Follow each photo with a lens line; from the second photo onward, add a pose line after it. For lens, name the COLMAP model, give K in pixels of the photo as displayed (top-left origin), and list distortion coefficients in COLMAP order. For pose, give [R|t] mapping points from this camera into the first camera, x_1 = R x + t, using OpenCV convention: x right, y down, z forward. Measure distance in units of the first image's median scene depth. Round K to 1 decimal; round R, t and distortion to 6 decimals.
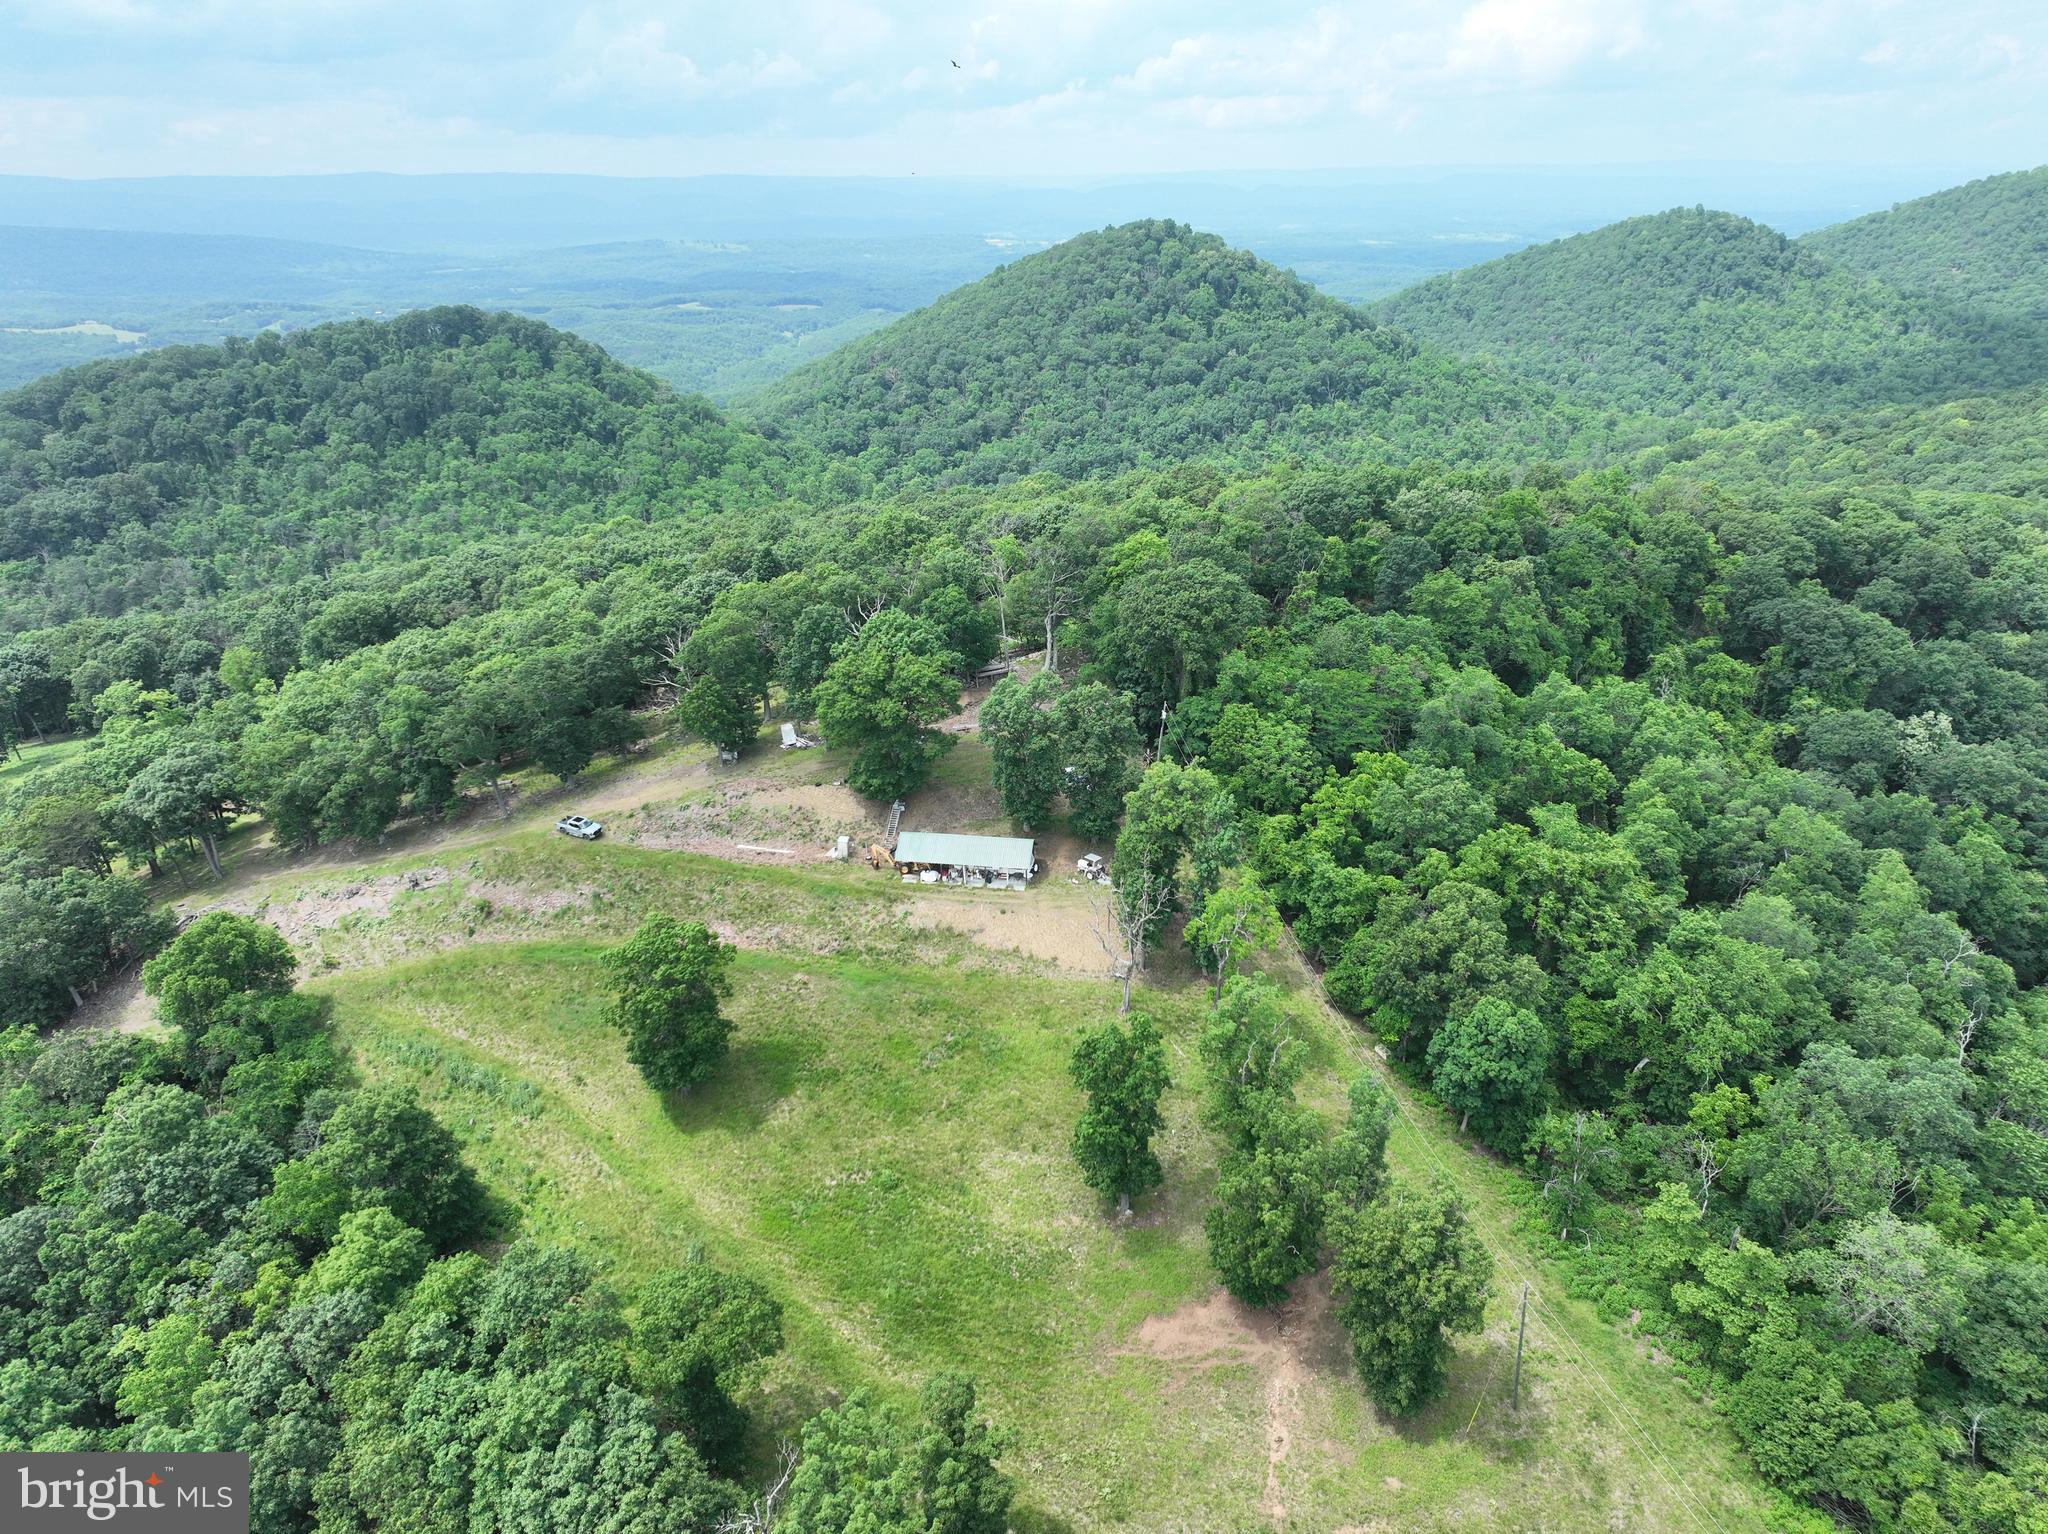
lens RADIAL K [[1440.3, 0, 1030.3], [0, 1440.3, 765.1], [0, 0, 1]] dist [-0.001322, 0.021297]
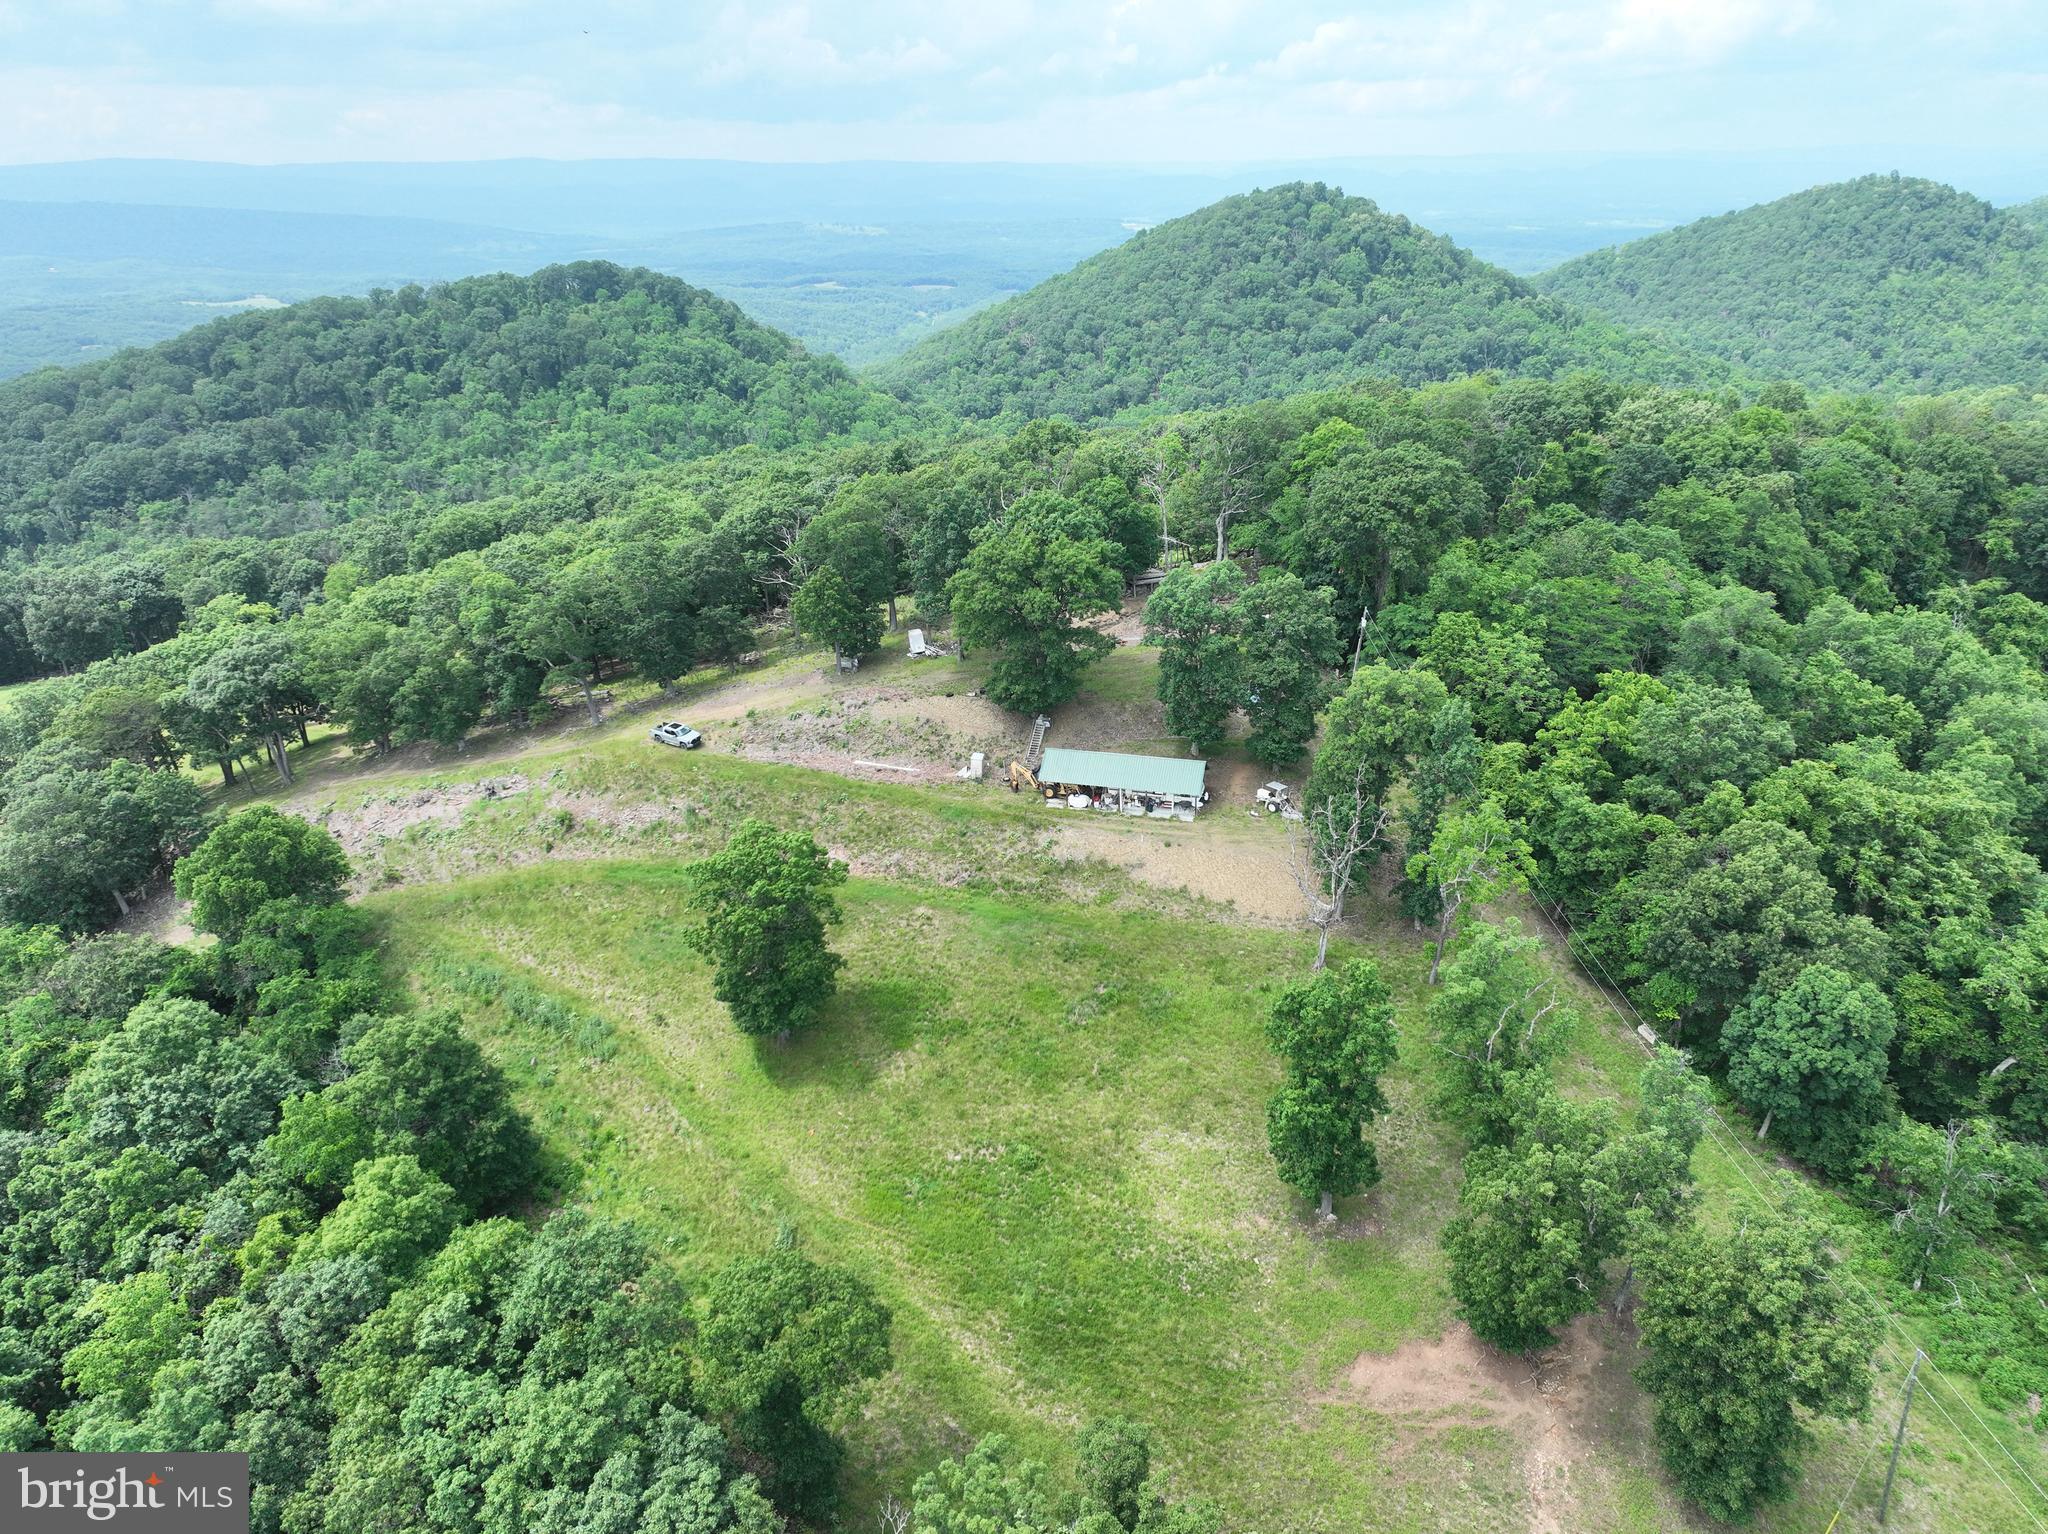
lens RADIAL K [[1447.5, 0, 1032.8], [0, 1447.5, 762.4], [0, 0, 1]] dist [-0.000425, 0.017869]
pose [[0.996189, 0.035220, -0.079798, -0.030550], [-0.034622, 0.999361, 0.008866, 0.048431], [0.080060, -0.006070, 0.996772, 0.158791]]
